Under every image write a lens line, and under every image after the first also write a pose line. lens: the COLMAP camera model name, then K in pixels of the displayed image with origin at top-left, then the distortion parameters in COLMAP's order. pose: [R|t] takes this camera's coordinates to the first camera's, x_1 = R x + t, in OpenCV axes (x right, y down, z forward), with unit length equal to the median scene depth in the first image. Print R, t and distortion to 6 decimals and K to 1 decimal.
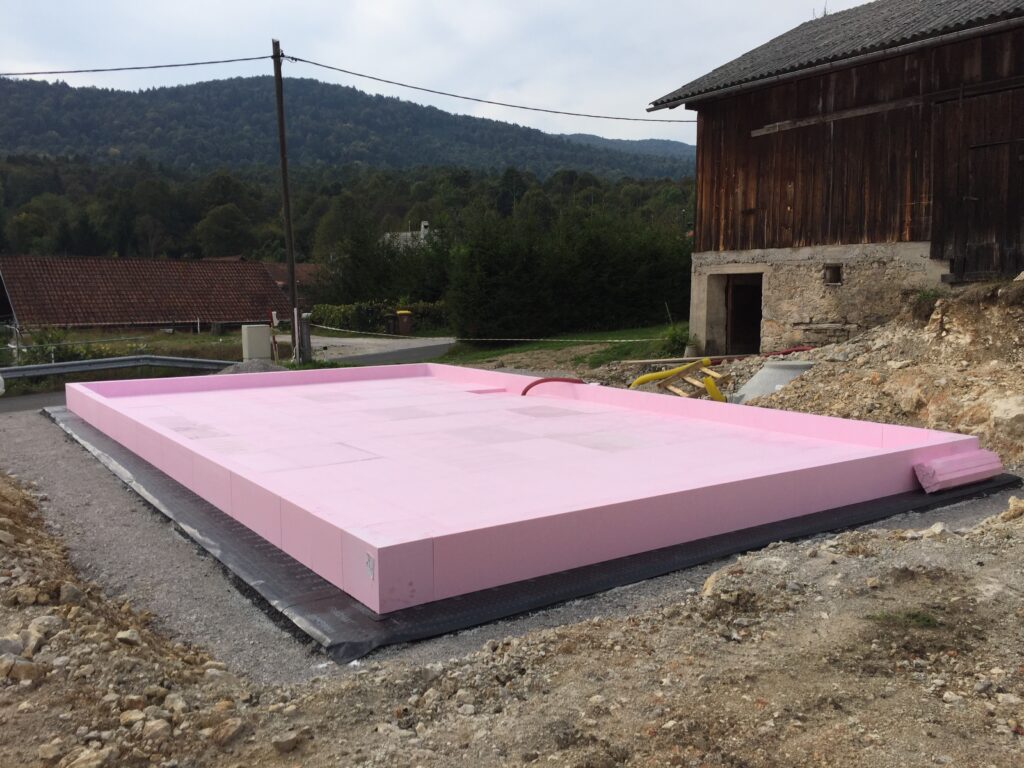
lens RADIAL K [[875.2, 0, 513.7], [0, 875.2, 399.5], [0, 0, 1]] dist [0.079578, -0.093164]
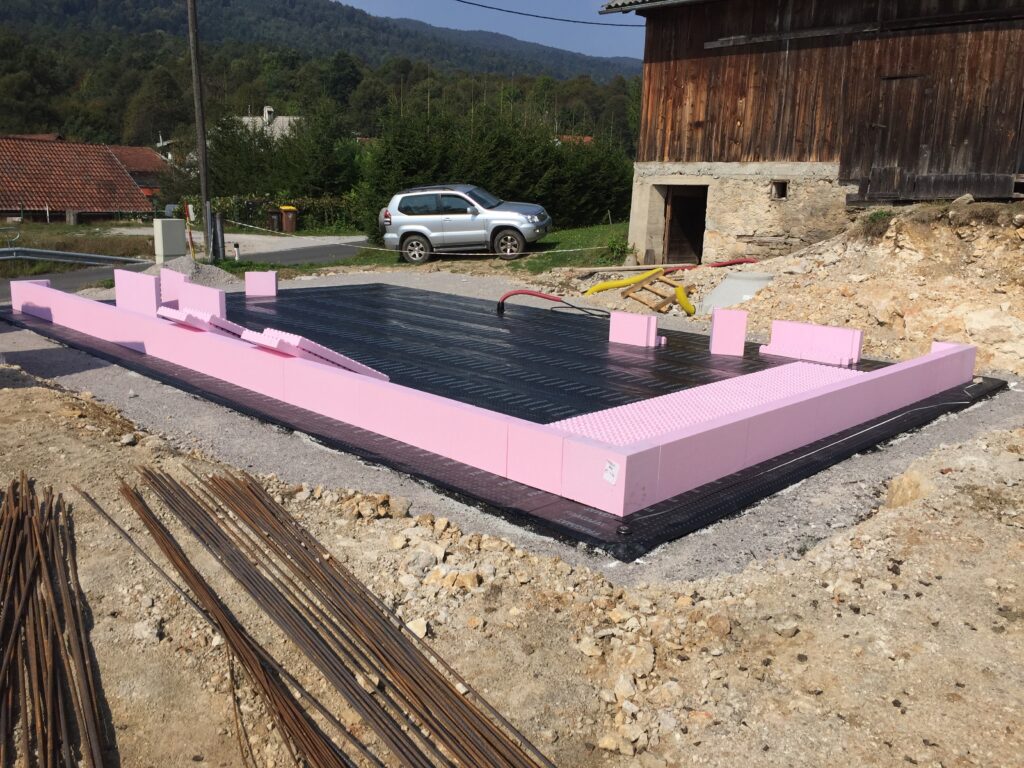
lens RADIAL K [[875.2, 0, 513.7], [0, 875.2, 399.5], [0, 0, 1]] dist [0.079578, -0.093164]
pose [[0.979658, -0.010210, 0.200413, -0.157815], [-0.012288, 0.993778, 0.110695, -0.004604], [-0.200296, -0.110906, 0.973438, 0.001633]]
